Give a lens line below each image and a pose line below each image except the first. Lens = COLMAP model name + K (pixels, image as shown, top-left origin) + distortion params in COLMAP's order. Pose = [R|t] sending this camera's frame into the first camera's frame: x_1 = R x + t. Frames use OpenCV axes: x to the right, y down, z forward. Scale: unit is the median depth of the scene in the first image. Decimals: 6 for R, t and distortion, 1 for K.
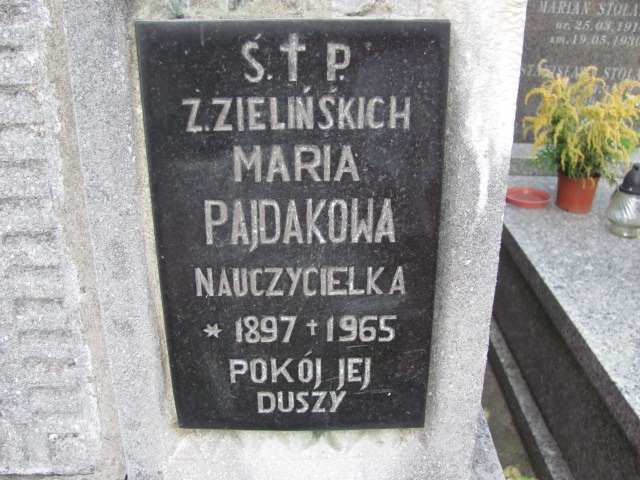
lens RADIAL K [[666.0, 0, 320.0], [0, 666.0, 240.0], [0, 0, 1]] dist [-0.212060, 0.263543]
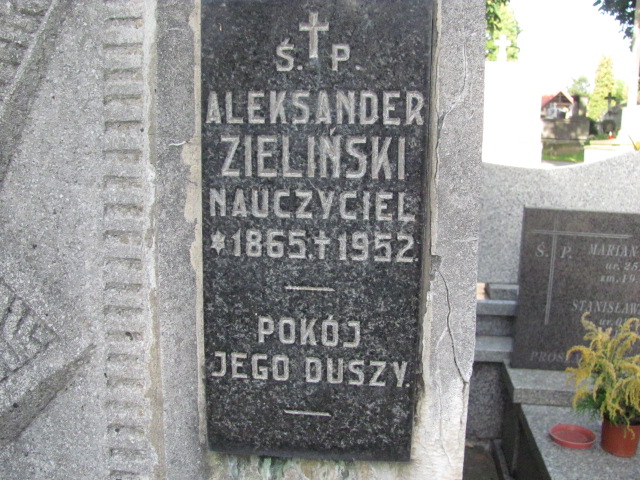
lens RADIAL K [[666.0, 0, 320.0], [0, 666.0, 240.0], [0, 0, 1]] dist [-0.212060, 0.263543]
pose [[0.991177, 0.039670, -0.126467, 0.033384], [-0.067684, 0.971862, -0.225616, -0.123025], [0.113958, 0.232186, 0.965973, -0.136806]]
